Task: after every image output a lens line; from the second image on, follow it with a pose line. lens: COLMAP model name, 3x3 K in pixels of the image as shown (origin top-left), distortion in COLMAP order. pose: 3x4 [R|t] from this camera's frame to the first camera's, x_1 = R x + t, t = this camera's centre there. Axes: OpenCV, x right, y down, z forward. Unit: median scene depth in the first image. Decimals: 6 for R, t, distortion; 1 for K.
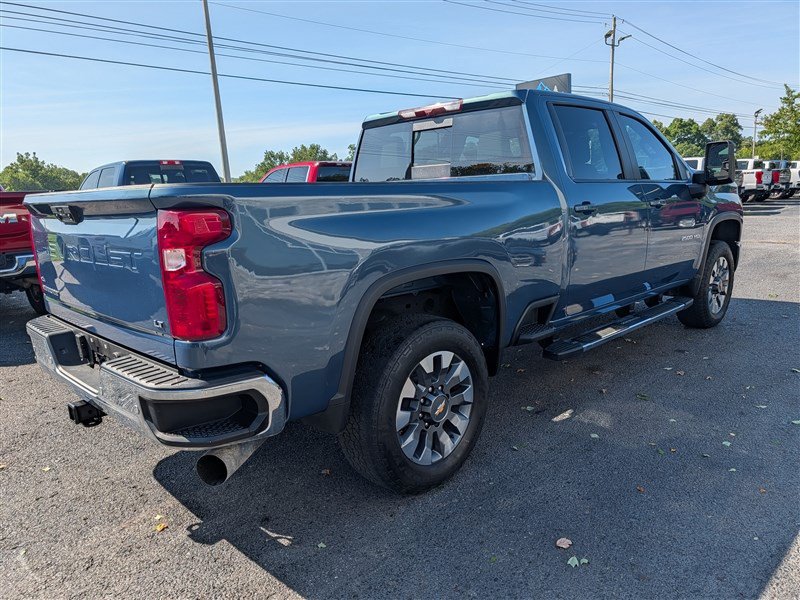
lens RADIAL K [[595.0, 0, 400.0], [0, 595.0, 300.0], [0, 0, 1]] dist [0.016567, -0.005606]
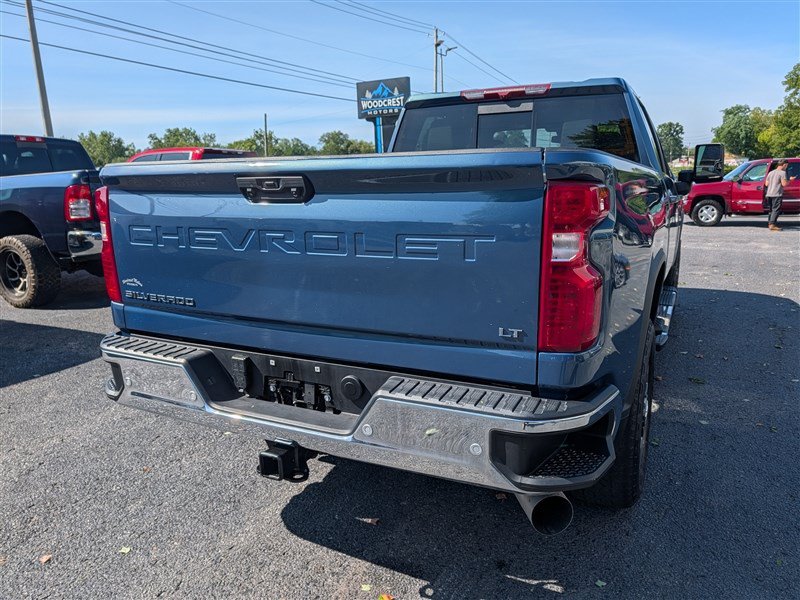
lens RADIAL K [[600.5, 0, 491.0], [0, 600.5, 289.1], [0, 0, 1]] dist [0.005679, -0.003894]
pose [[0.939470, -0.031451, 0.341185, -0.410105], [0.036168, 0.999318, -0.007471, -0.006169], [-0.340717, 0.019359, 0.939967, 0.174222]]
